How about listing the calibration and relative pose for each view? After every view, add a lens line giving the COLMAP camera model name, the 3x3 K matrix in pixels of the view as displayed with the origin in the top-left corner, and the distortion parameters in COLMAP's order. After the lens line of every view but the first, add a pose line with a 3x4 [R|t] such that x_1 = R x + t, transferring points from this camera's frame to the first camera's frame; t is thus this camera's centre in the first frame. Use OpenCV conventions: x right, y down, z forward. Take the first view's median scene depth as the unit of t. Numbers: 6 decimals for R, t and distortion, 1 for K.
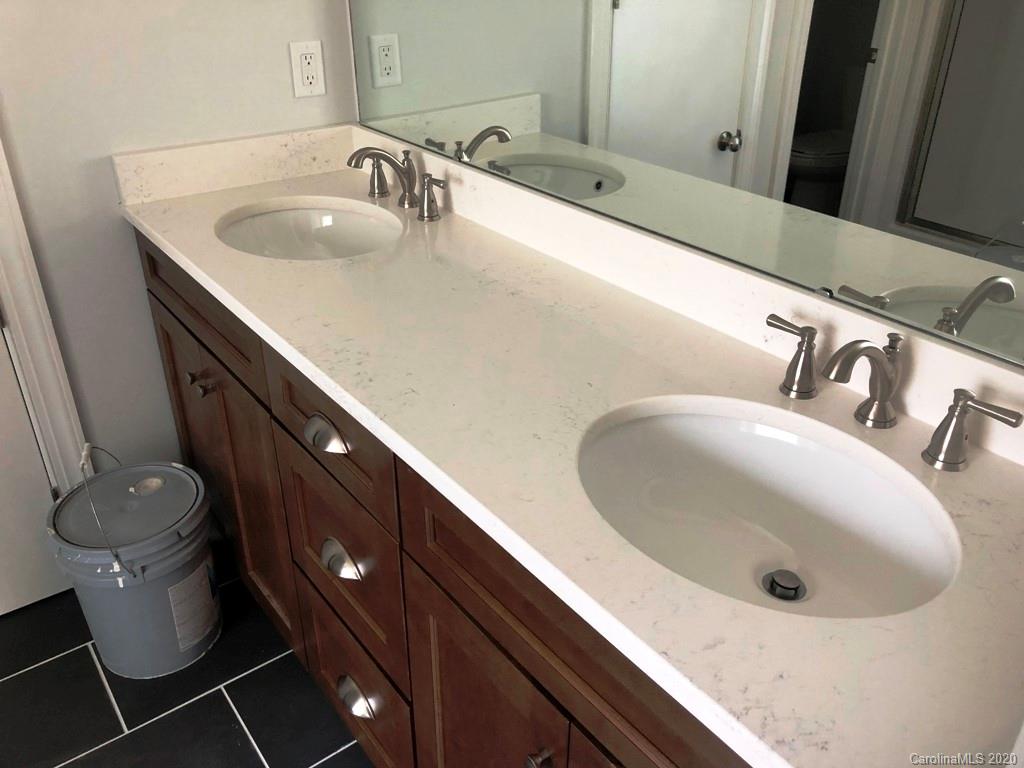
lens RADIAL K [[835.5, 0, 512.0], [0, 835.5, 384.0], [0, 0, 1]] dist [0.010395, -0.002734]
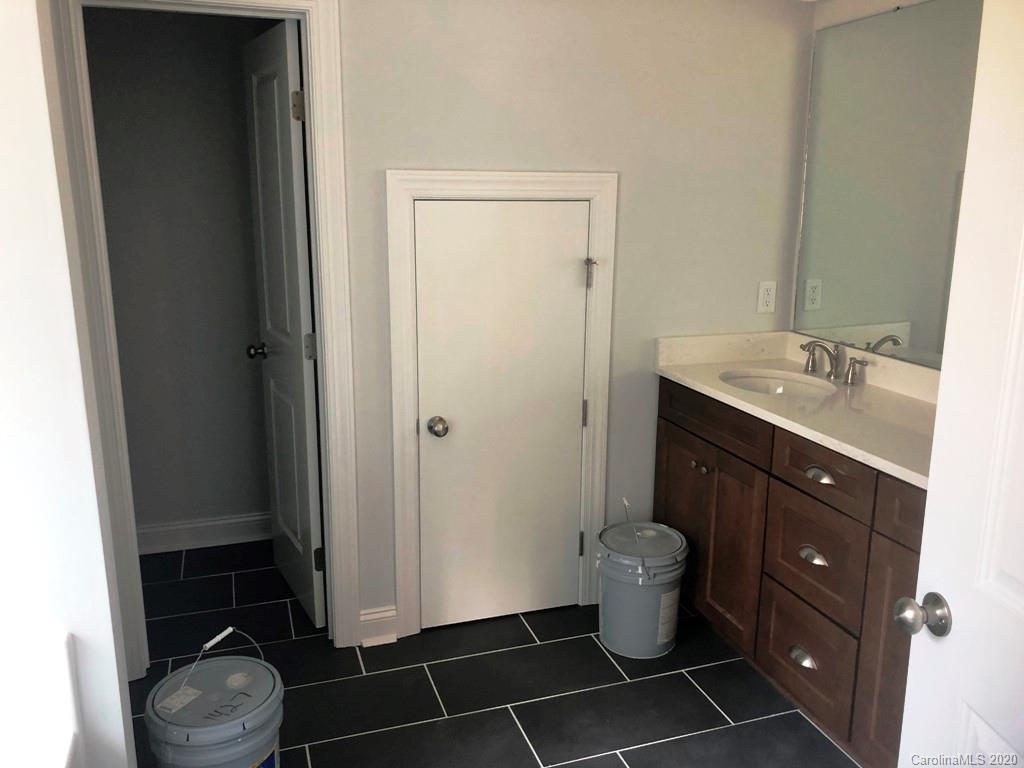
lens RADIAL K [[835.5, 0, 512.0], [0, 835.5, 384.0], [0, 0, 1]] dist [0.010395, -0.002734]
pose [[0.947097, 0.072405, -0.312674, -0.207999], [-0.156249, 0.954994, -0.252135, 0.301876], [0.280346, 0.287651, 0.915785, -0.644454]]
